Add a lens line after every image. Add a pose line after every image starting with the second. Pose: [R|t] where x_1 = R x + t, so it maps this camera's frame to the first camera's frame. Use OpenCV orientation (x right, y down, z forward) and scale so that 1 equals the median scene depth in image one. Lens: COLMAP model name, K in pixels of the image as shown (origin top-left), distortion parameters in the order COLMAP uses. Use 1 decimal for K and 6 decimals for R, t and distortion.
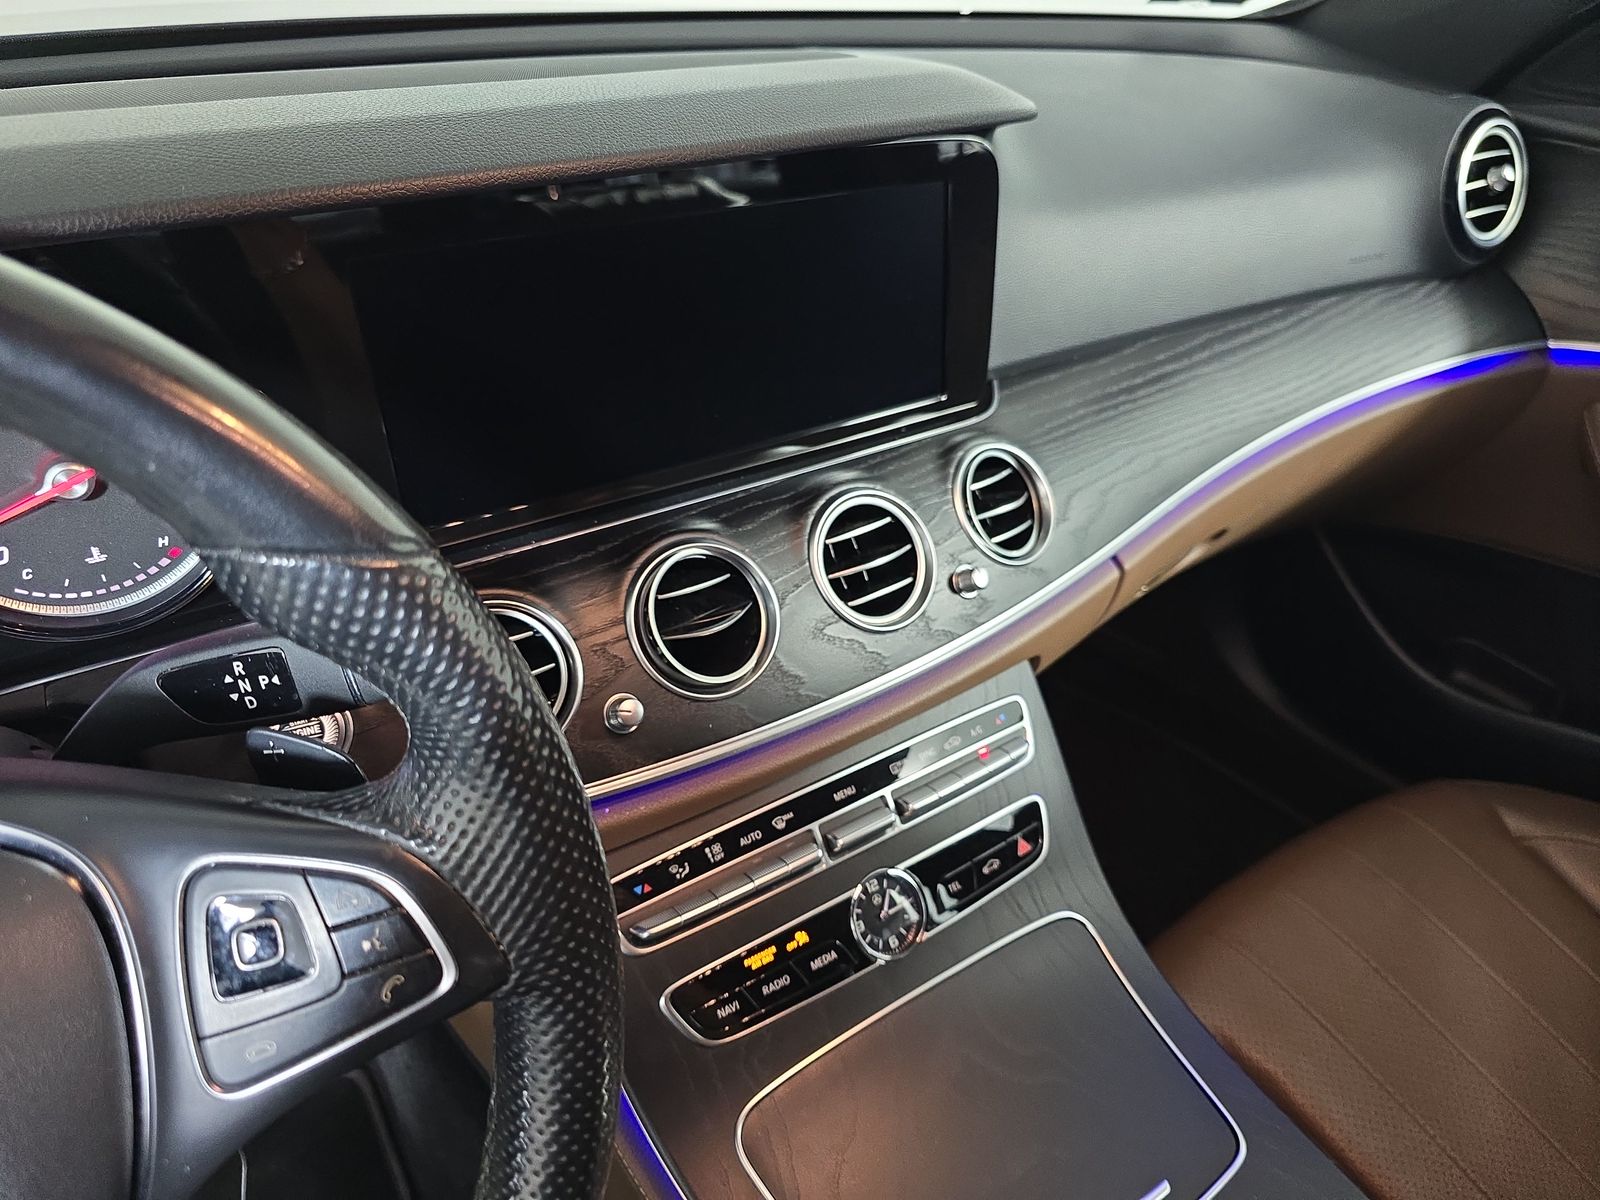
lens RADIAL K [[1092.7, 0, 790.2], [0, 1092.7, 610.4], [0, 0, 1]] dist [0.027044, -0.022776]
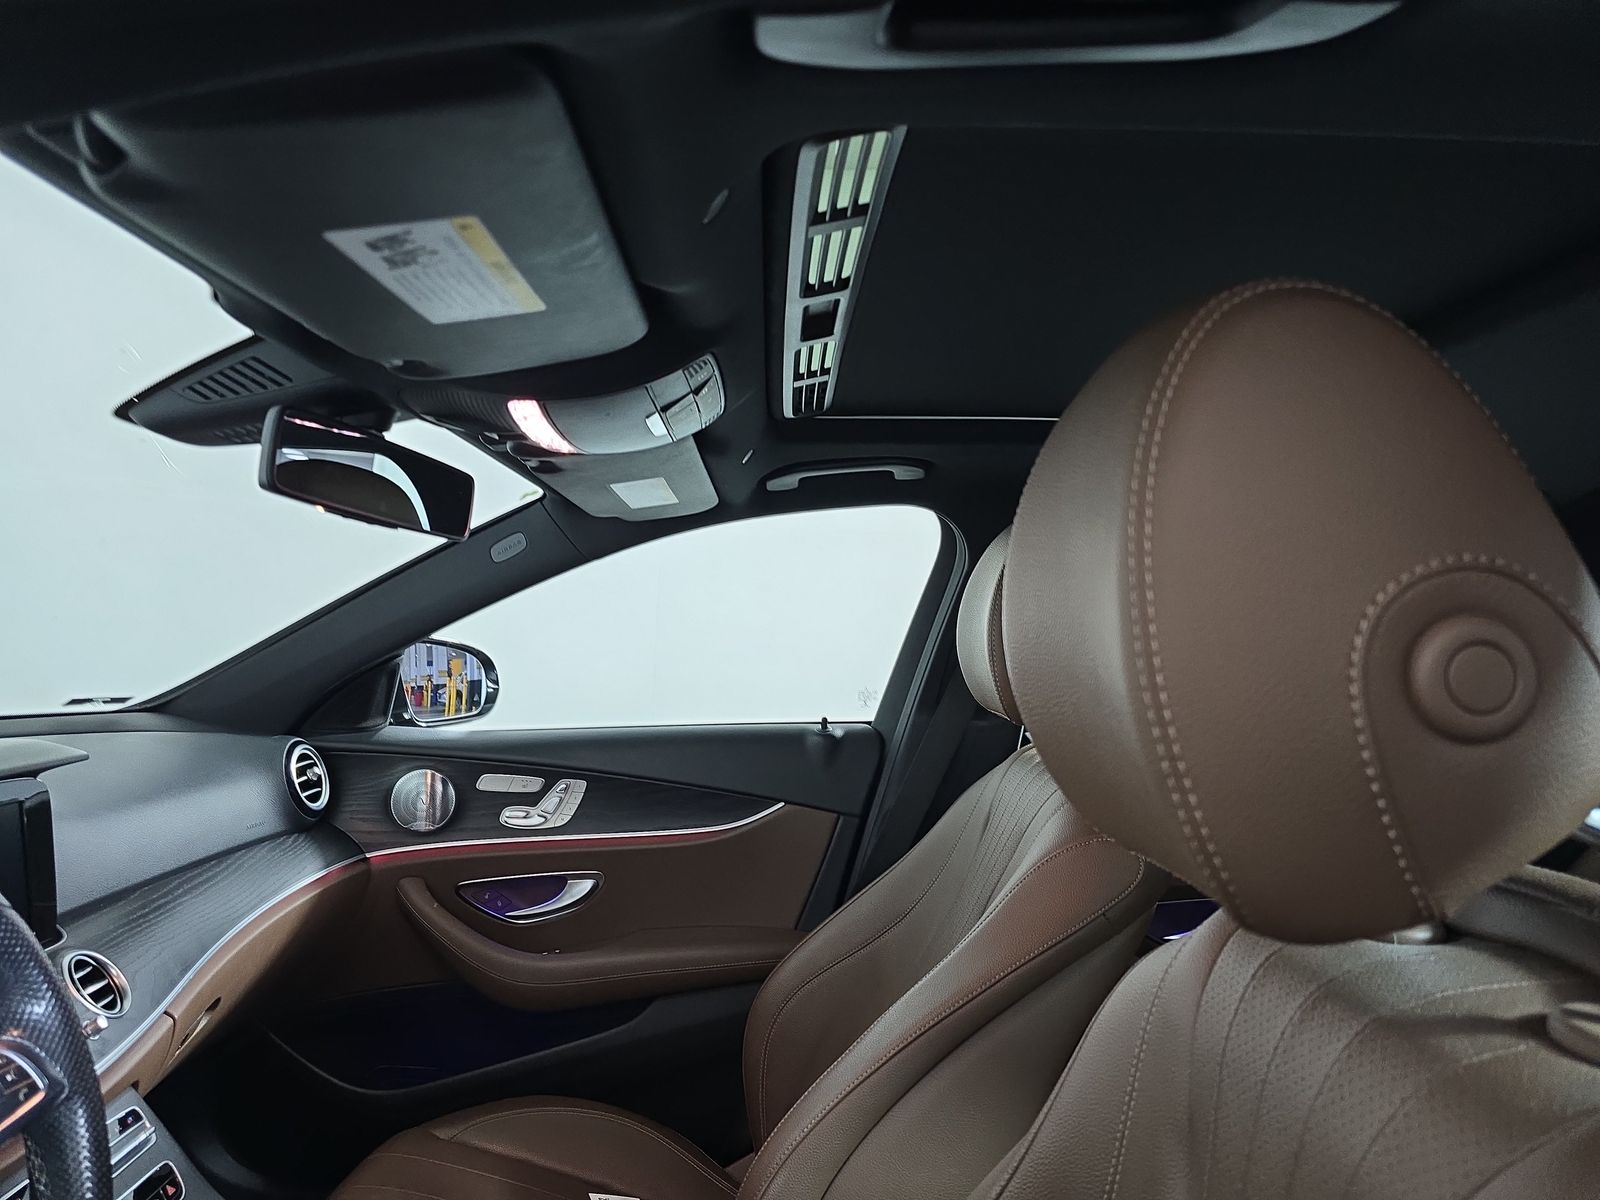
lens RADIAL K [[1092.7, 0, 792.3], [0, 1092.7, 589.1], [0, 0, 1]] dist [0.027044, -0.022776]
pose [[0.555386, 0.022879, 0.831278, -0.451686], [0.438959, 0.840948, -0.316418, 0.284885], [-0.706301, 0.540631, 0.457008, -0.578077]]
